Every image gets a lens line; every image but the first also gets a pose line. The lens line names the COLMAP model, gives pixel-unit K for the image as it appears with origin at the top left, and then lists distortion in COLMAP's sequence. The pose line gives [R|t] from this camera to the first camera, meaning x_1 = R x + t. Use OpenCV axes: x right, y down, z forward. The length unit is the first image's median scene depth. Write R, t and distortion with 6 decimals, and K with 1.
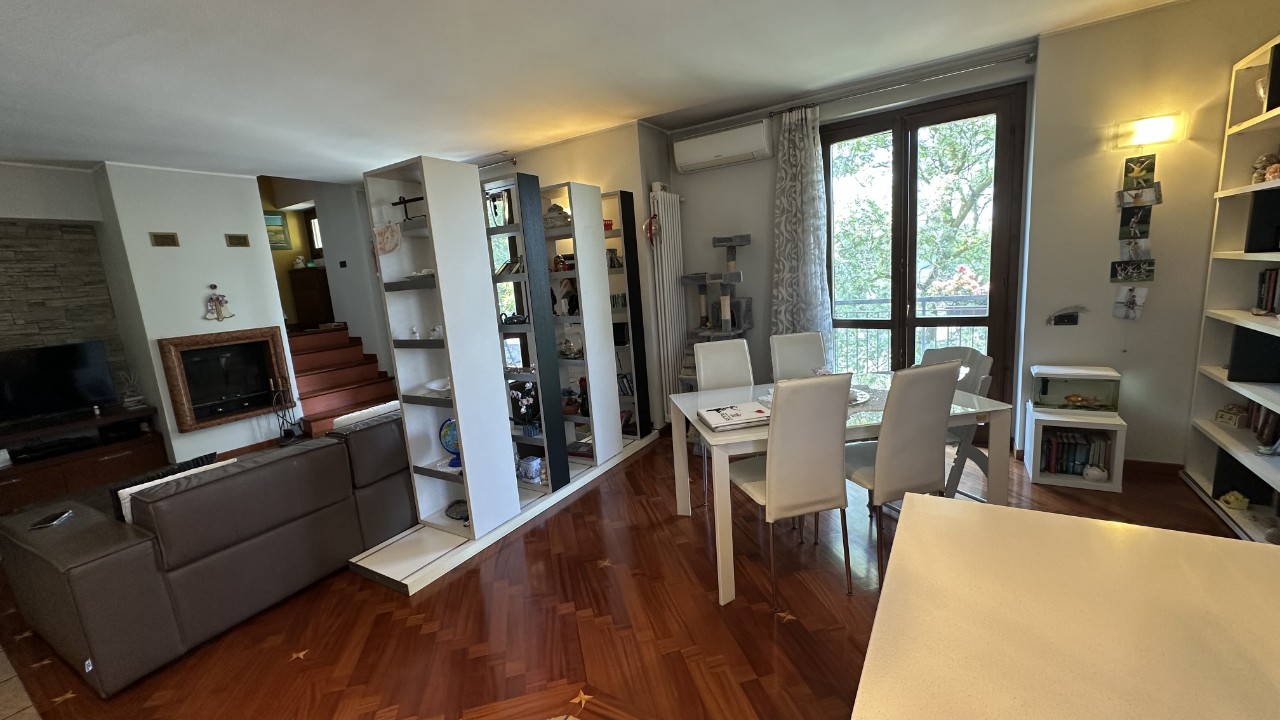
lens RADIAL K [[508.4, 0, 638.3], [0, 508.4, 357.5], [0, 0, 1]] dist [-0.002282, 0.000956]
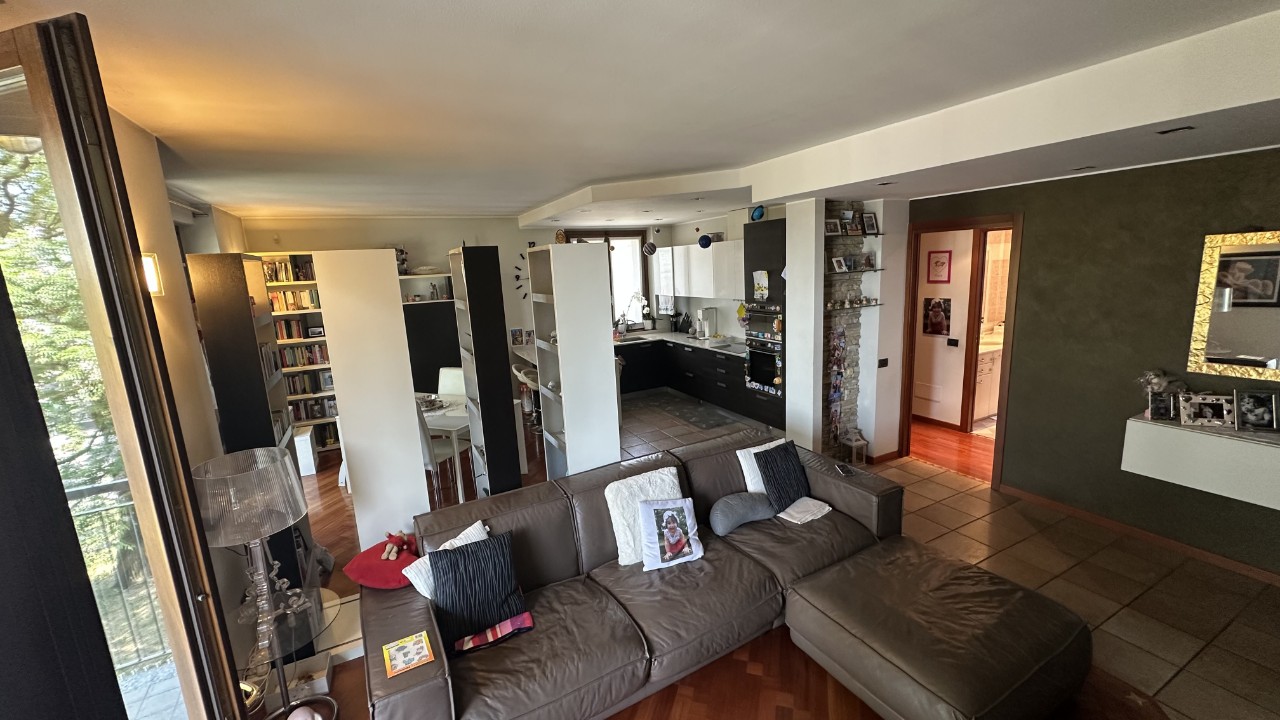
lens RADIAL K [[508.4, 0, 640.9], [0, 508.4, 359.4], [0, 0, 1]] dist [-0.002282, 0.000956]
pose [[-0.853869, 0.022274, 0.520012, -0.734643], [0.195957, 0.939330, 0.281531, -0.265366], [-0.482192, 0.342290, -0.806429, 1.217896]]
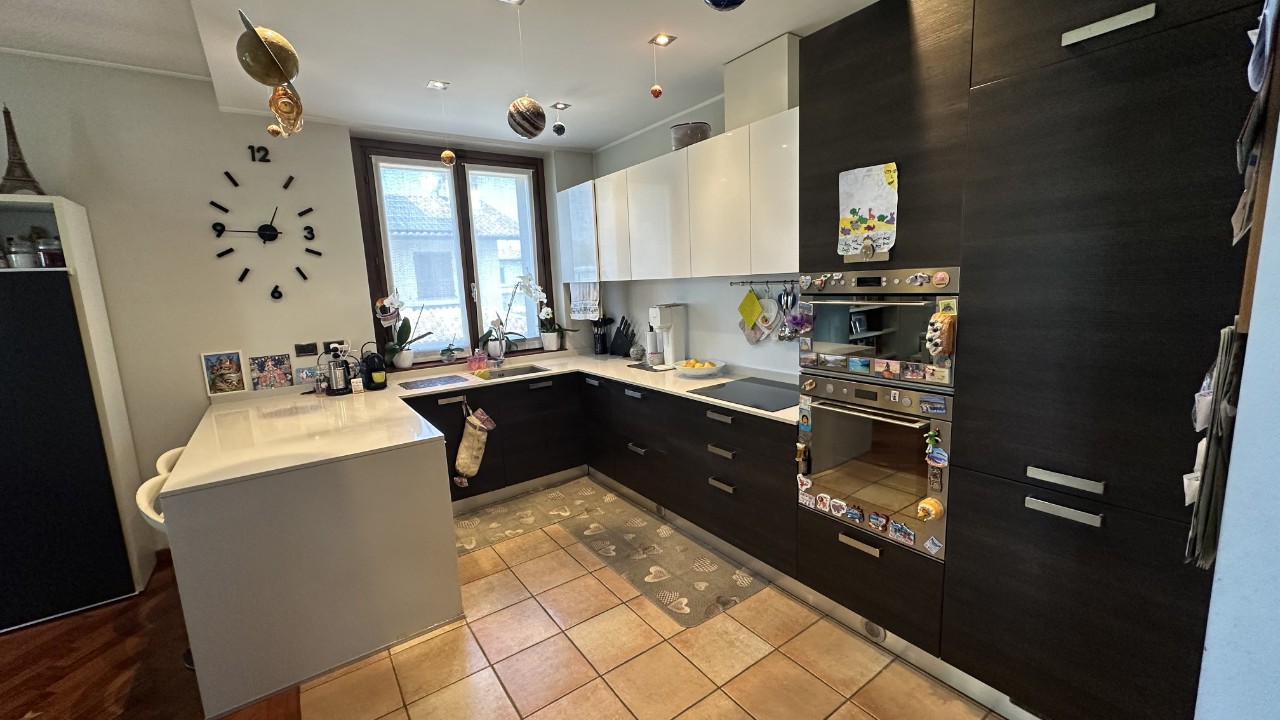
lens RADIAL K [[508.4, 0, 640.7], [0, 508.4, 360.0], [0, 0, 1]] dist [-0.002282, 0.000956]
pose [[-0.918607, 0.054114, 0.391450, -0.329182], [0.172568, 0.946069, 0.274178, -0.058208], [-0.355502, 0.319414, -0.878404, 0.465195]]
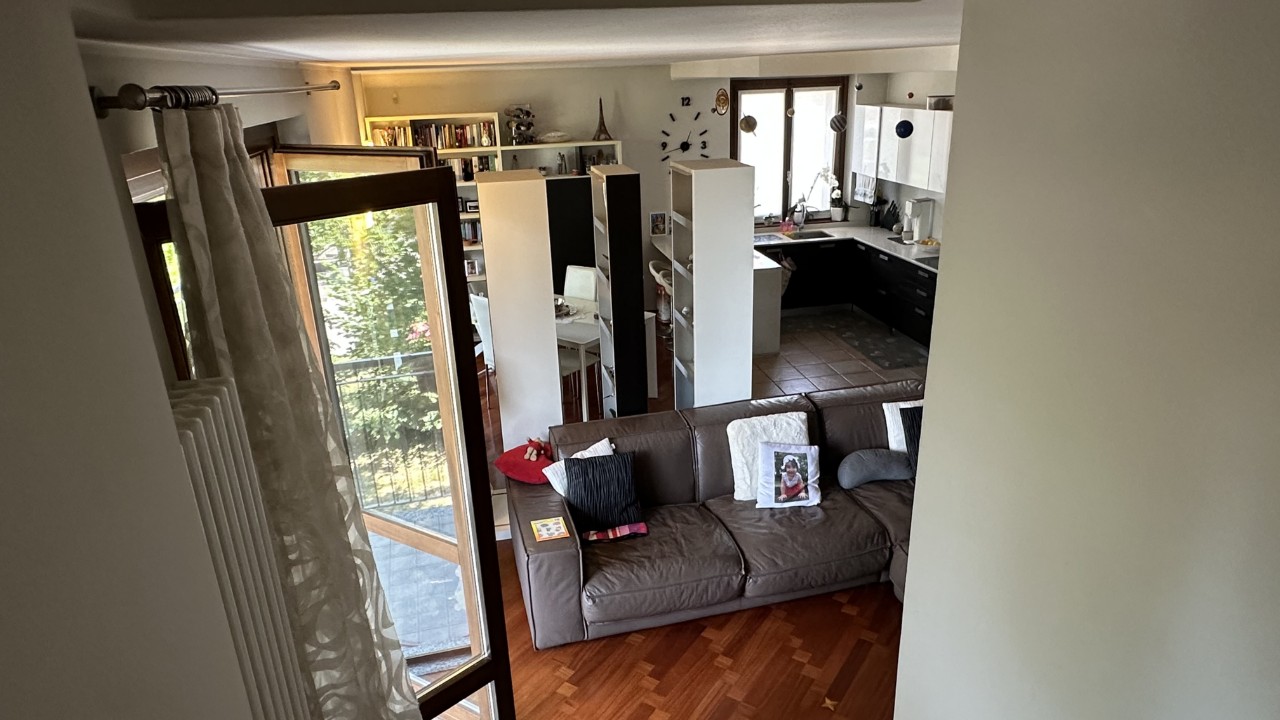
lens RADIAL K [[798.4, 0, 634.7], [0, 798.4, 371.5], [0, 0, 1]] dist [0.002787, -0.000789]
pose [[-0.682822, -0.161607, 0.712486, -0.987330], [0.203316, 0.894669, 0.397781, -0.426259], [-0.701724, 0.416473, -0.578043, 1.415709]]
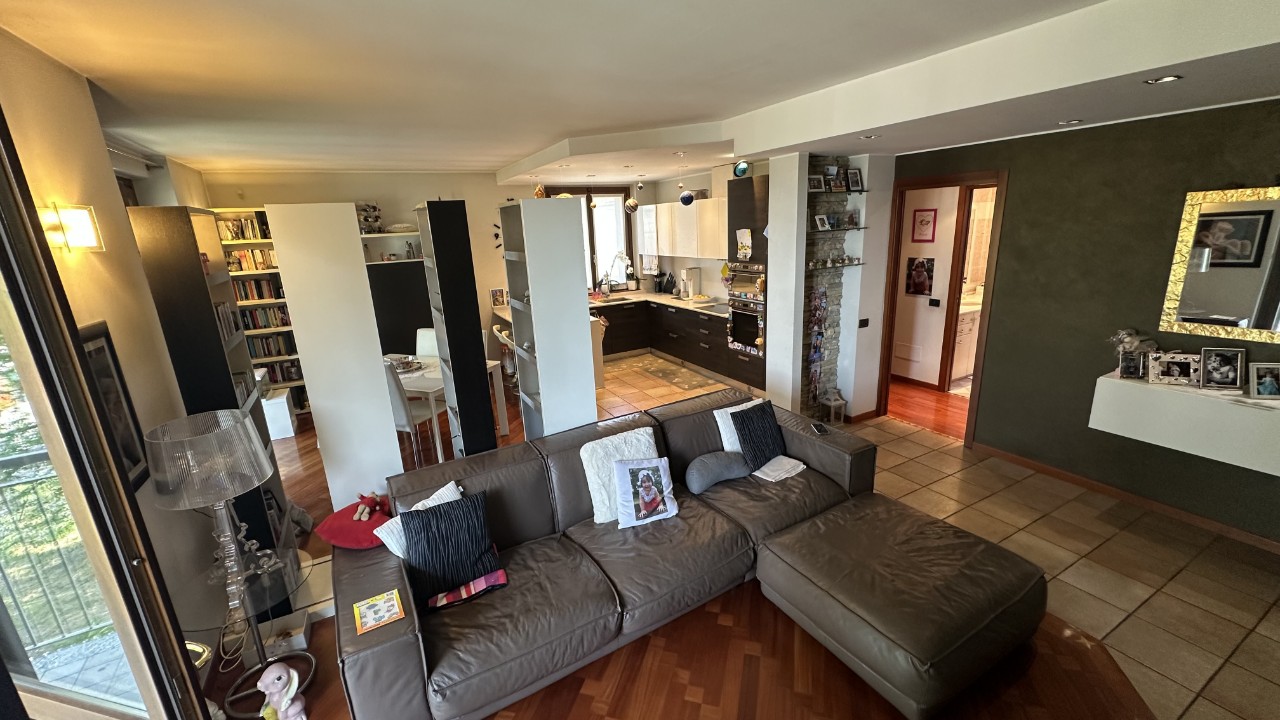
lens RADIAL K [[508.4, 0, 641.2], [0, 508.4, 360.0], [0, 0, 1]] dist [-0.002282, 0.000956]
pose [[-0.865216, -0.015121, 0.501172, -0.745095], [0.190745, 0.914465, 0.356890, -0.256889], [-0.463701, 0.404383, -0.788325, 1.202367]]
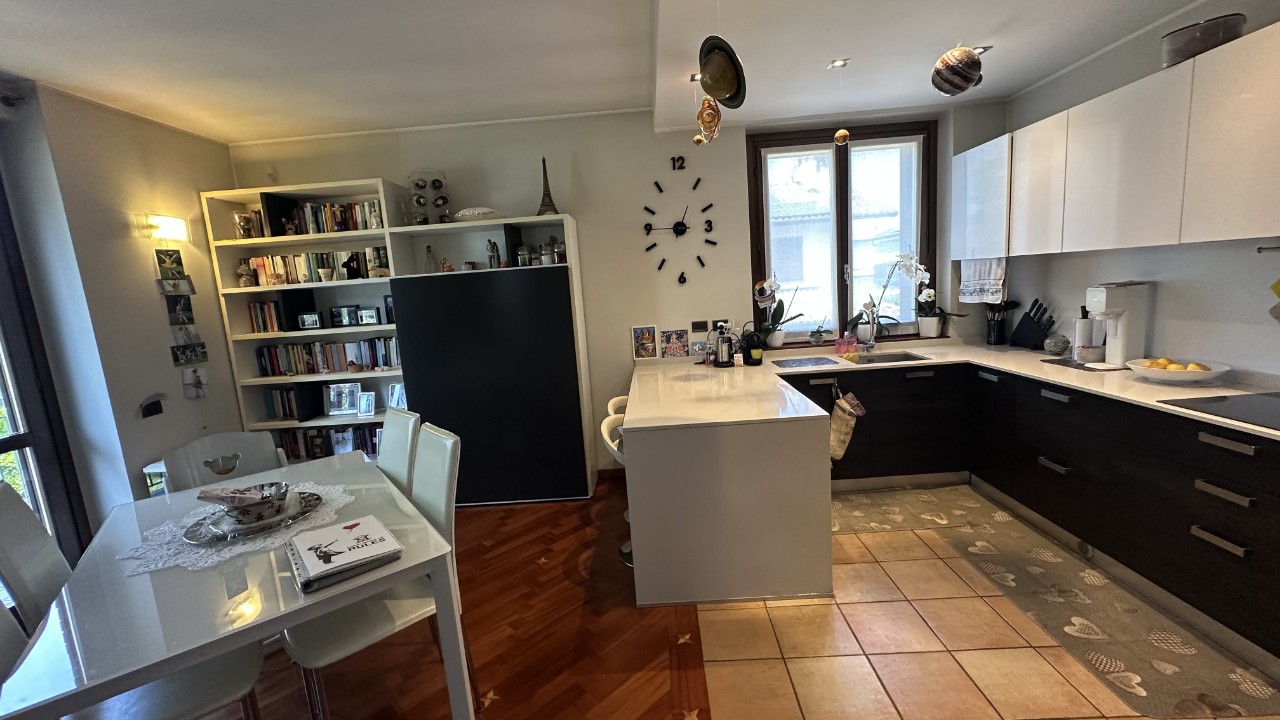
lens RADIAL K [[508.4, 0, 640.3], [0, 508.4, 359.7], [0, 0, 1]] dist [-0.002282, 0.000956]
pose [[-0.504467, -0.015638, 0.863289, -0.293497], [0.249339, 0.954601, 0.162995, -0.066288], [-0.826646, 0.297477, -0.477666, 0.499547]]
